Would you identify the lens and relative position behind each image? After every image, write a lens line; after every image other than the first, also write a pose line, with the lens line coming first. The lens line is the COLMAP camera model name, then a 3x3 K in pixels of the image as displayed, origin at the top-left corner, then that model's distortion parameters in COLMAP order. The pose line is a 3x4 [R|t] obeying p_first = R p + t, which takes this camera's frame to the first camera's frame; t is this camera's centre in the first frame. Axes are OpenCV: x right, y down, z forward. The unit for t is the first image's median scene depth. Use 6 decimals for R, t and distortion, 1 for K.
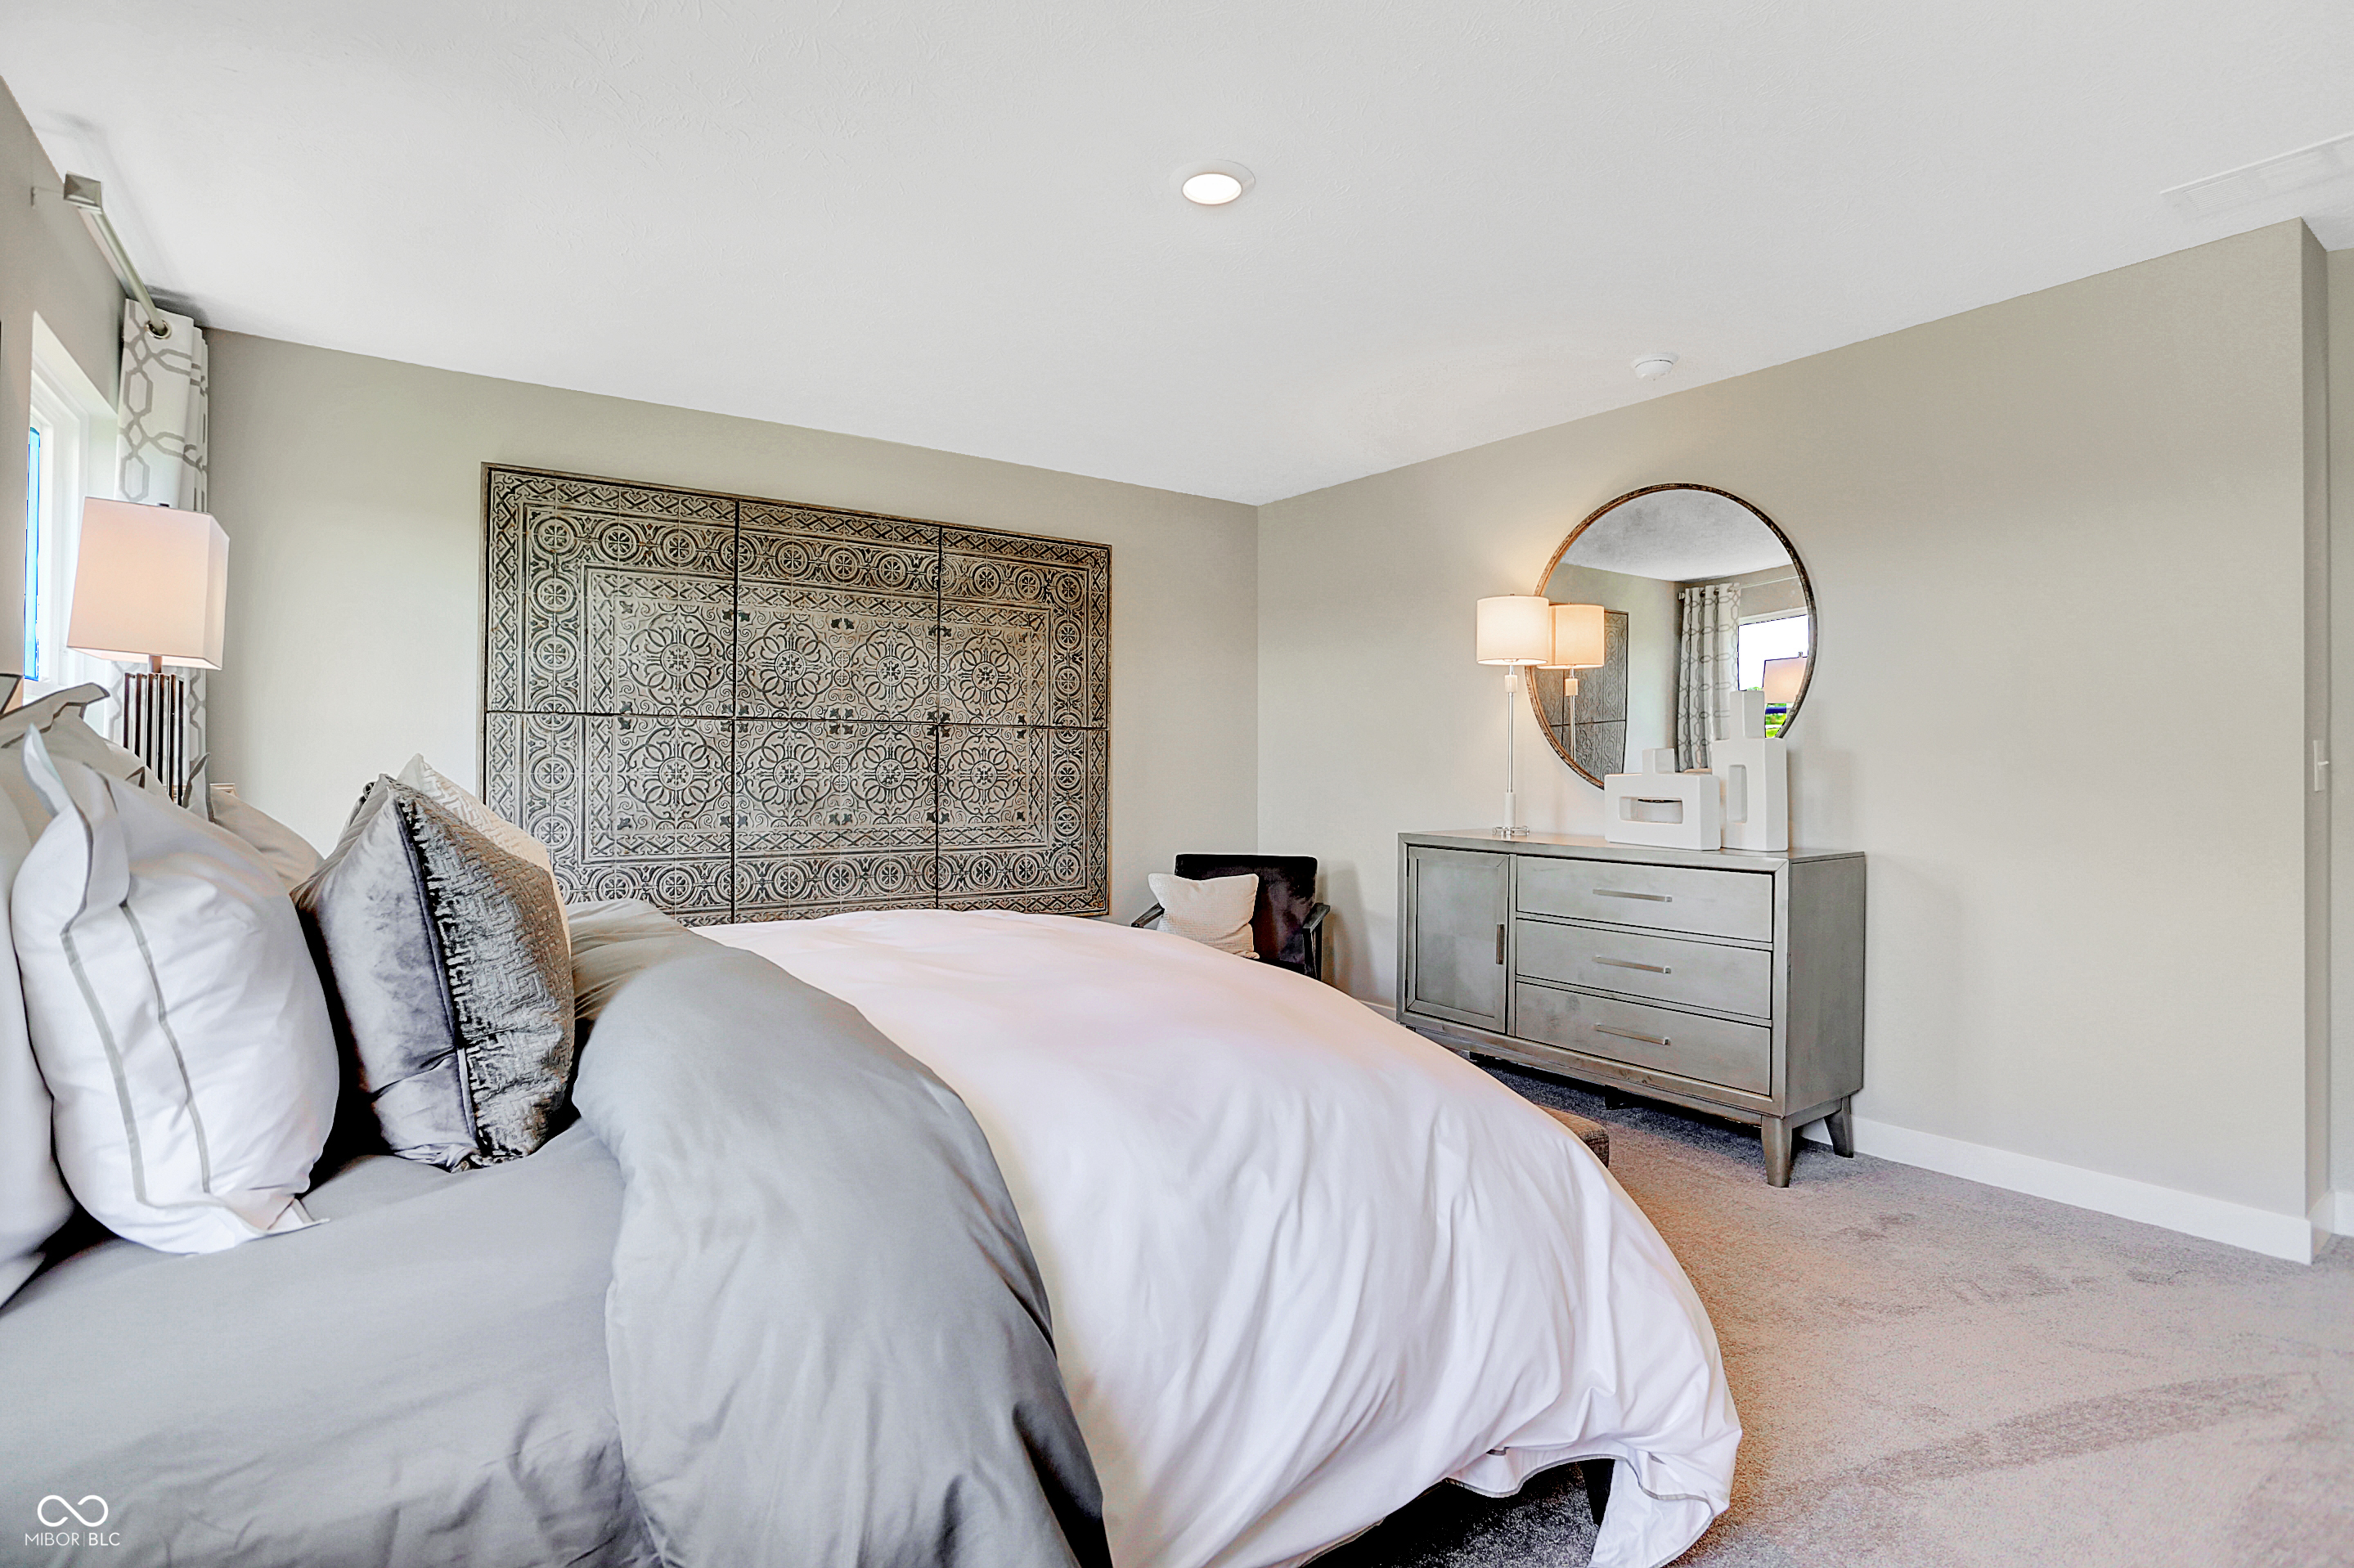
lens RADIAL K [[1151.3, 0, 1193.5], [0, 1151.3, 765.9], [0, 0, 1]] dist [-0.063664, 0.025615]
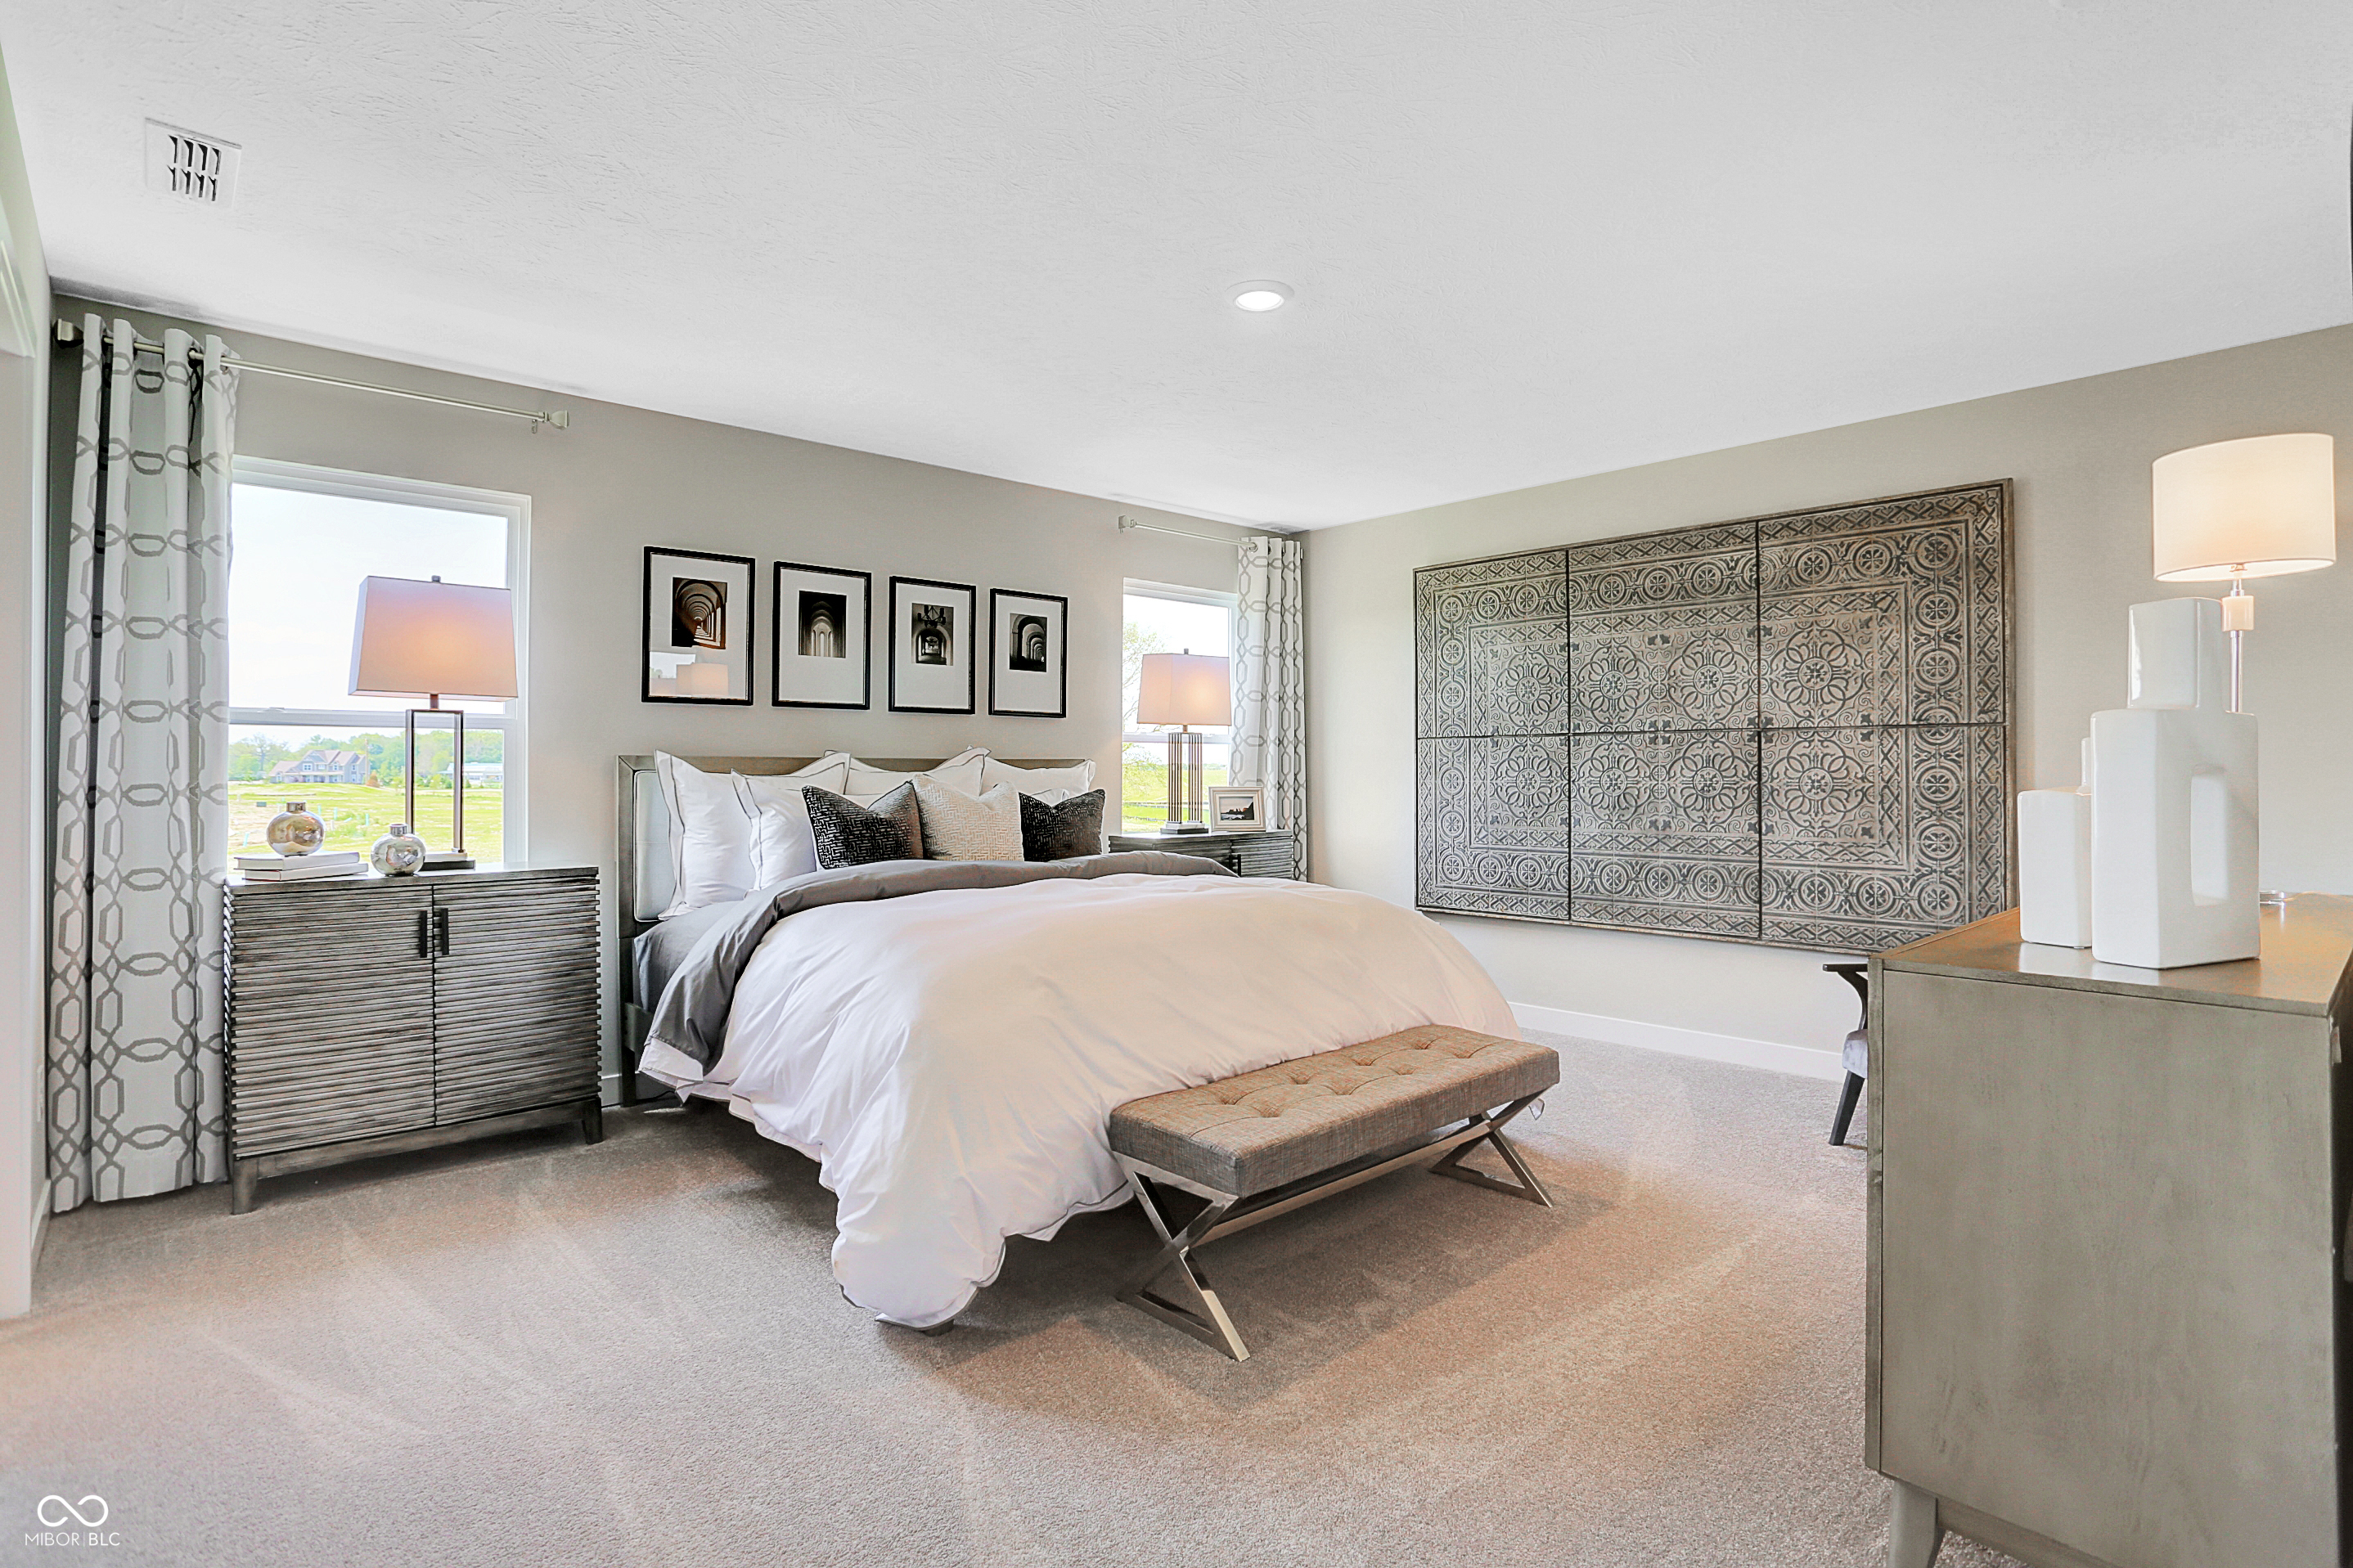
lens RADIAL K [[1150.6, 0, 1193.0], [0, 1150.6, 765.9], [0, 0, 1]] dist [-0.063664, 0.025615]
pose [[0.130683, -0.010721, -0.991366, 0.655705], [0.005166, 0.999935, -0.010132, 0.000447], [0.991411, -0.003797, 0.130730, 0.421730]]
